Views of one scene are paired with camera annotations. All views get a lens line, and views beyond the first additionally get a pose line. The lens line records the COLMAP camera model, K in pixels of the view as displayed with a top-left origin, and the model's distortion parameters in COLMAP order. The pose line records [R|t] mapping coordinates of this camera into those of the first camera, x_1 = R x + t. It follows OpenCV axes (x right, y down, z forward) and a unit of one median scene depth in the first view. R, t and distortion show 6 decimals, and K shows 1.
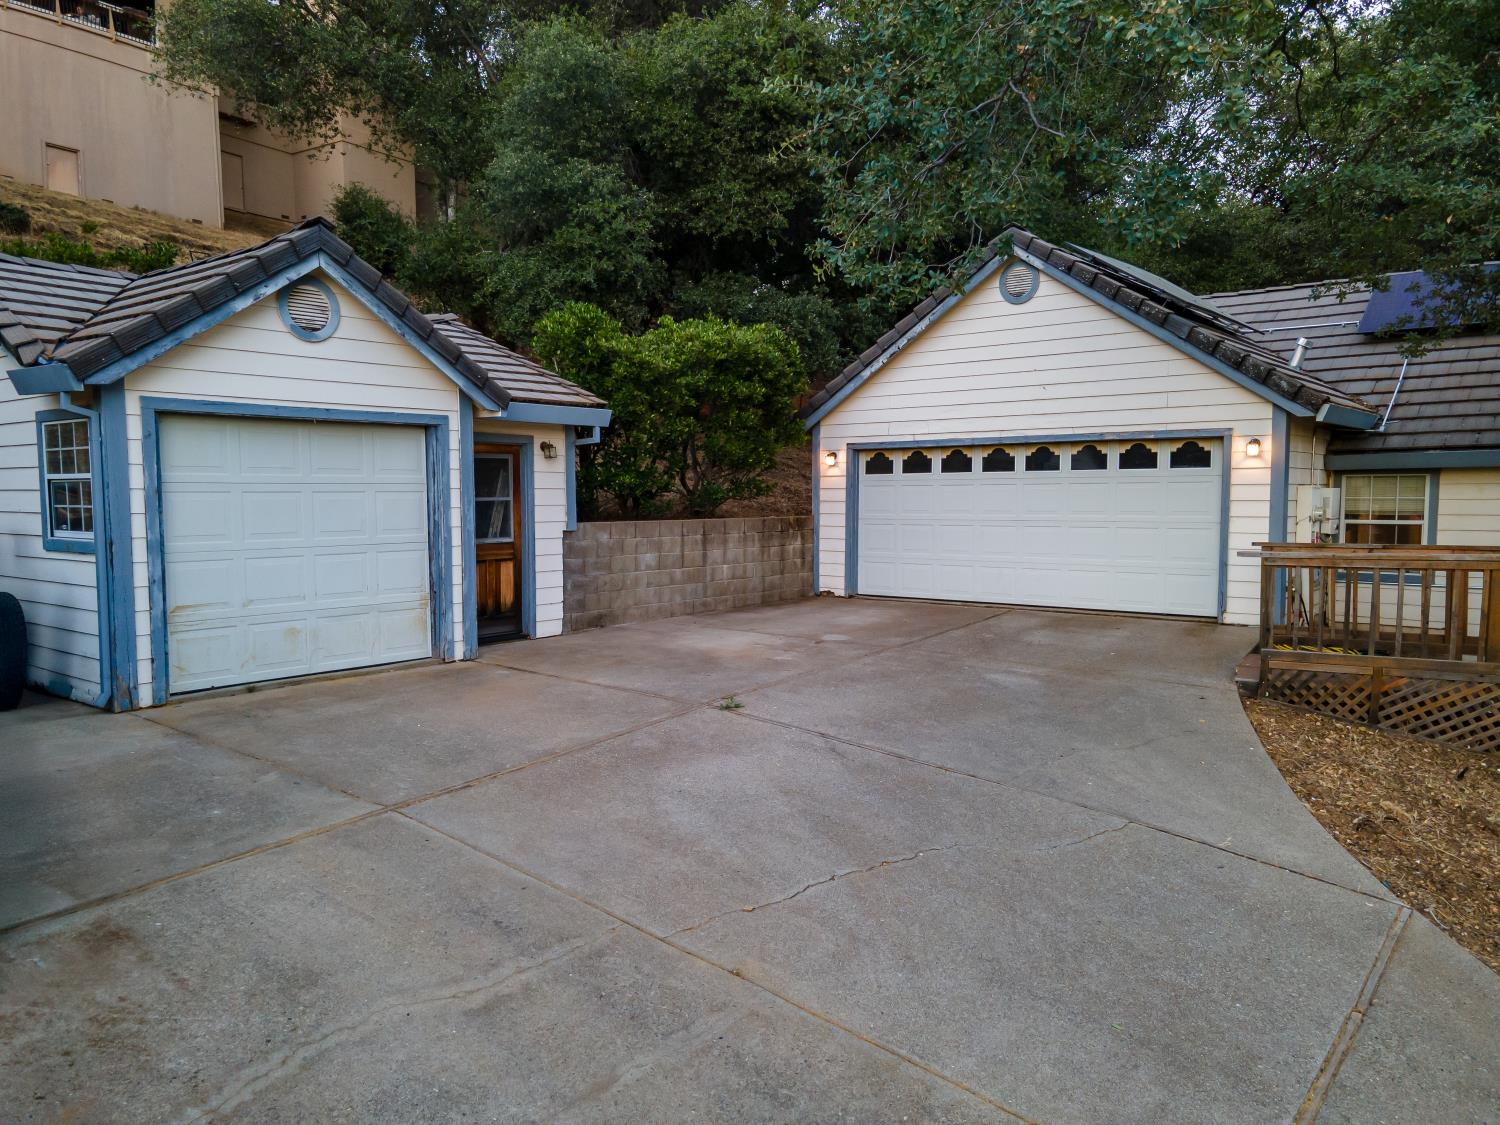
lens RADIAL K [[1094.8, 0, 740.8], [0, 1094.8, 562.0], [0, 0, 1]] dist [0.075889, -0.041449]
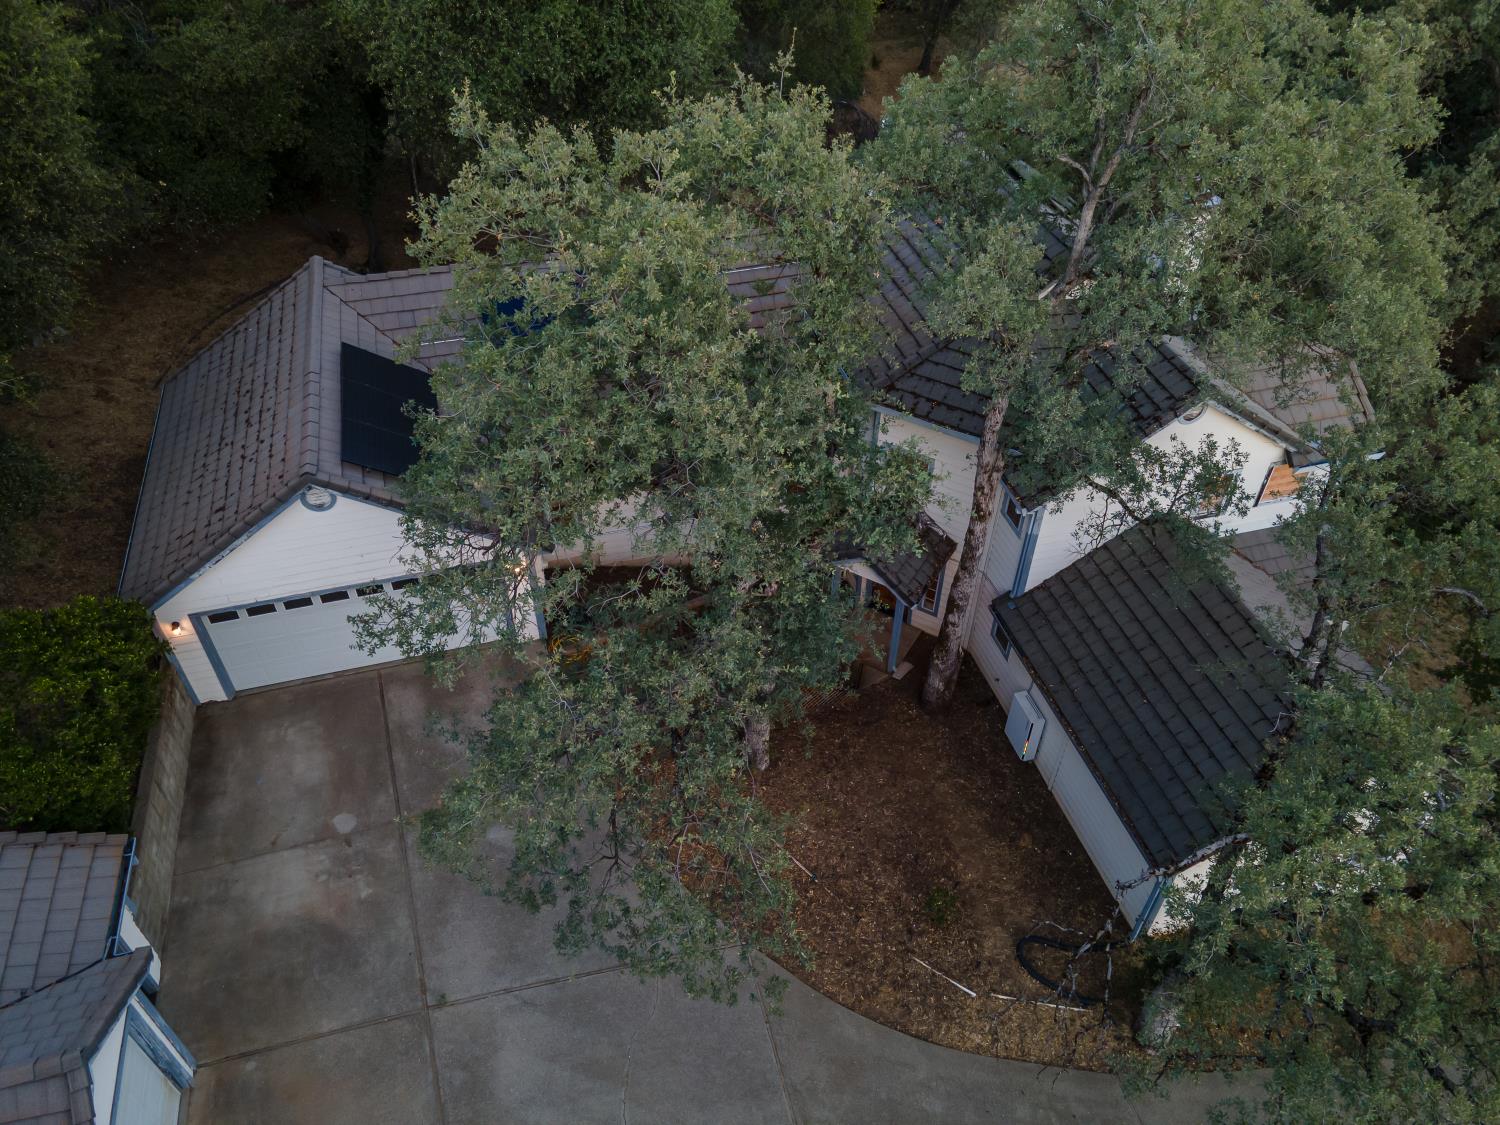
lens RADIAL K [[1079.2, 0, 742.6], [0, 1079.2, 562.9], [0, 0, 1]] dist [0.058437, -0.005871]
pose [[0.583594, -0.550619, 0.596856, -0.260417], [0.045278, 0.755924, 0.653092, -1.029647], [-0.810783, -0.354115, 0.466084, -0.007889]]
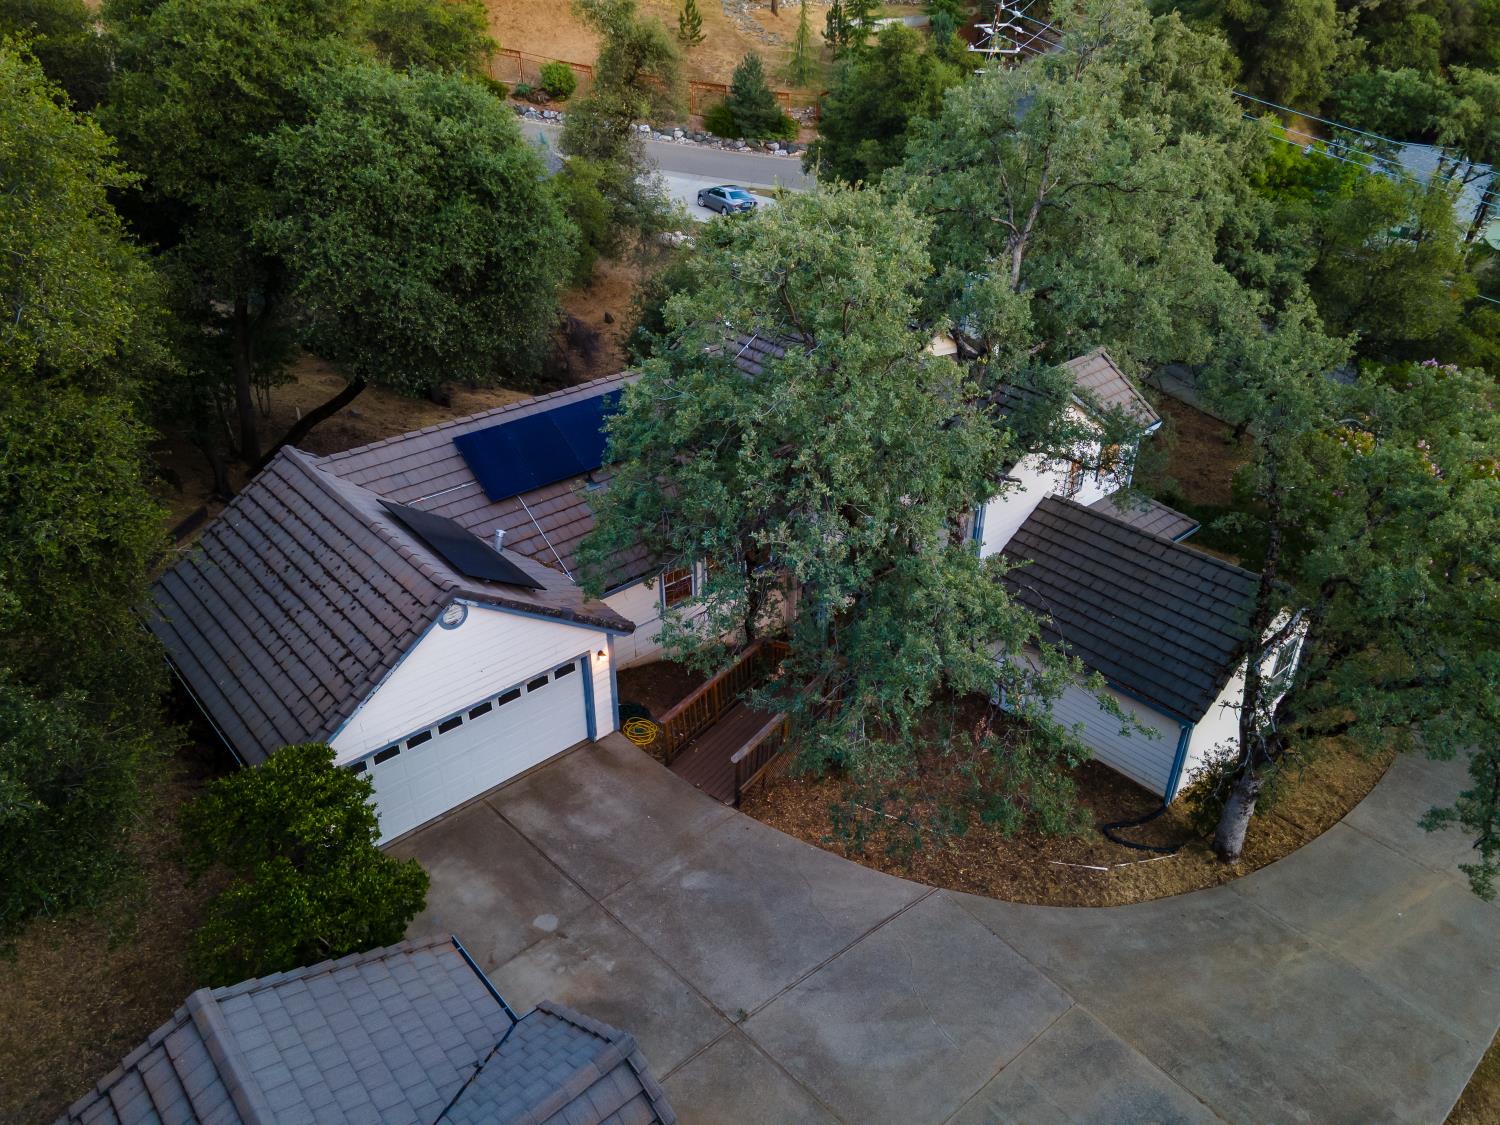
lens RADIAL K [[1079.2, 0, 742.6], [0, 1079.2, 562.9], [0, 0, 1]] dist [0.058437, -0.005871]
pose [[0.168377, -0.499446, 0.849825, -0.803168], [0.056493, 0.865607, 0.497528, -0.977707], [-0.984103, -0.035763, 0.173963, 0.441678]]
